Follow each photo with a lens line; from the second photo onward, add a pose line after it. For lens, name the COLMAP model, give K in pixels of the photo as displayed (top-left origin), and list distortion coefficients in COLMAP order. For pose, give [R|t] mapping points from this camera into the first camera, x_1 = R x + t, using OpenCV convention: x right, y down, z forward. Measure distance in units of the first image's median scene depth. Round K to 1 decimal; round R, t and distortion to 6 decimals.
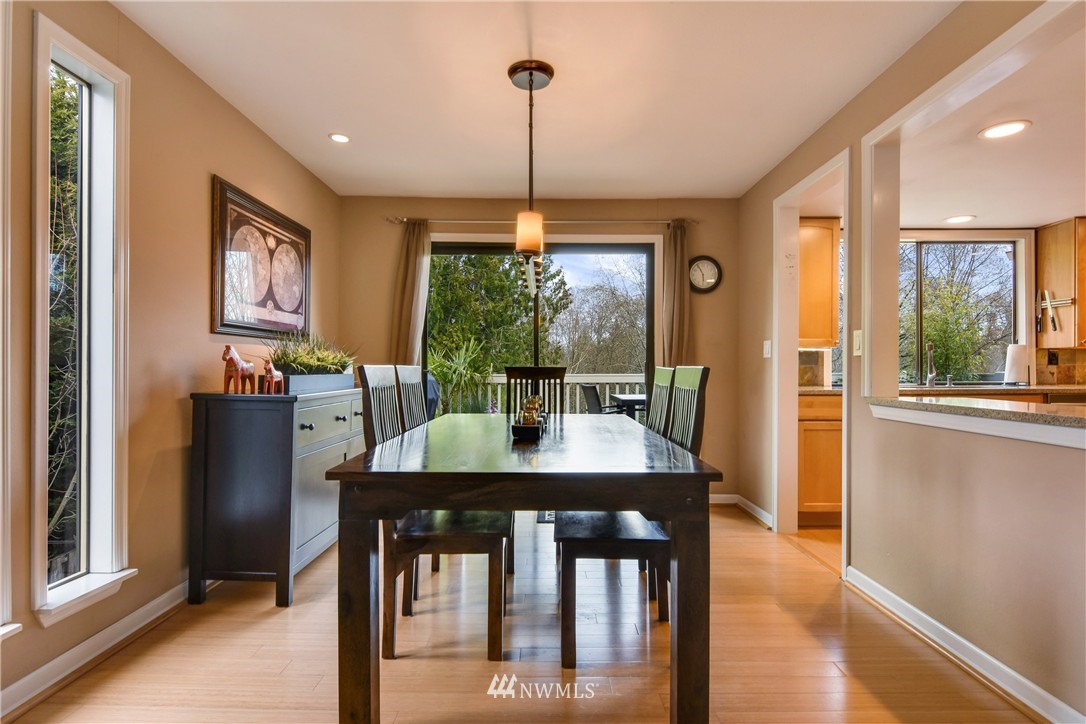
lens RADIAL K [[556.5, 0, 543.0], [0, 556.5, 367.4], [0, 0, 1]] dist [0.004413, -0.000133]
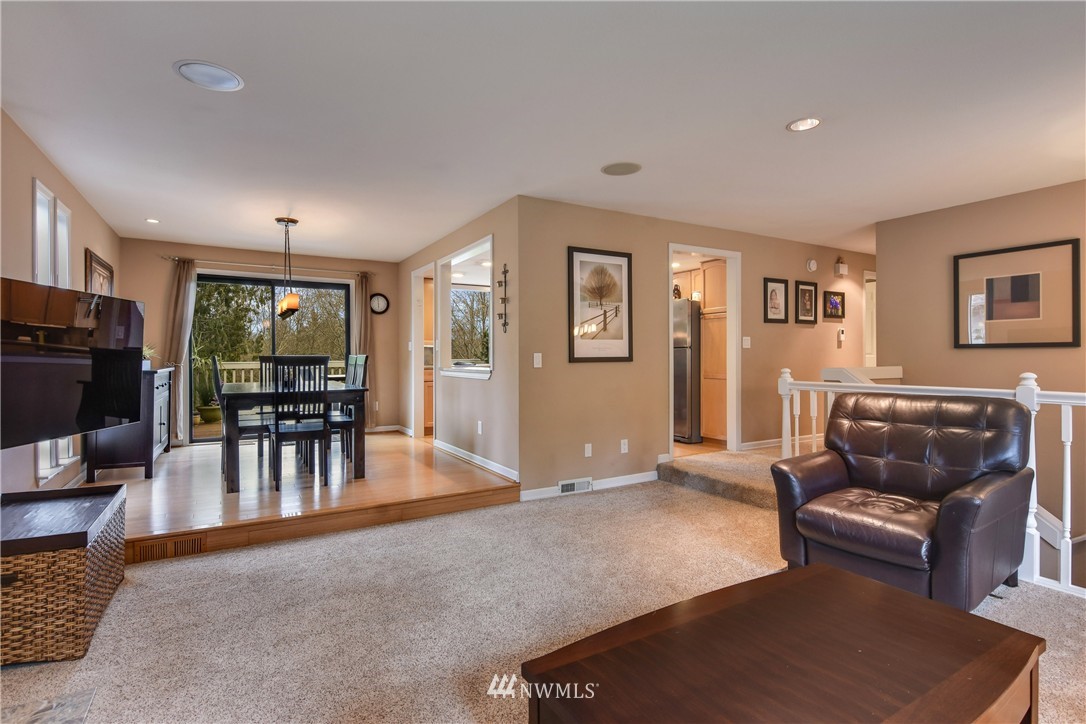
lens RADIAL K [[531.1, 0, 546.7], [0, 531.1, 359.8], [0, 0, 1]] dist [0.005982, -0.000231]
pose [[0.858691, -0.006006, 0.512459, -0.126064], [0.003074, 0.999974, 0.006568, 0.003709], [-0.512485, -0.004064, 0.858687, -0.757225]]
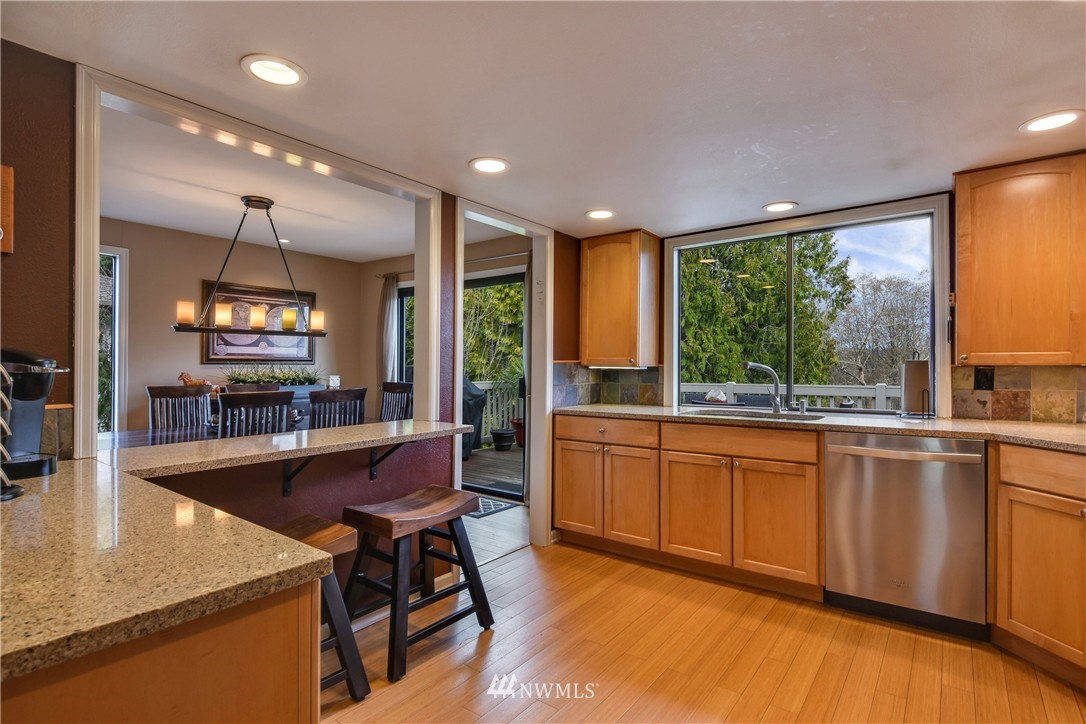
lens RADIAL K [[531.1, 0, 540.7], [0, 531.1, 363.2], [0, 0, 1]] dist [0.005982, -0.000231]
pose [[0.795421, -0.003998, -0.606044, 0.889839], [0.001120, 0.999986, -0.005126, -0.034261], [0.606056, 0.003399, 0.795414, 0.166784]]
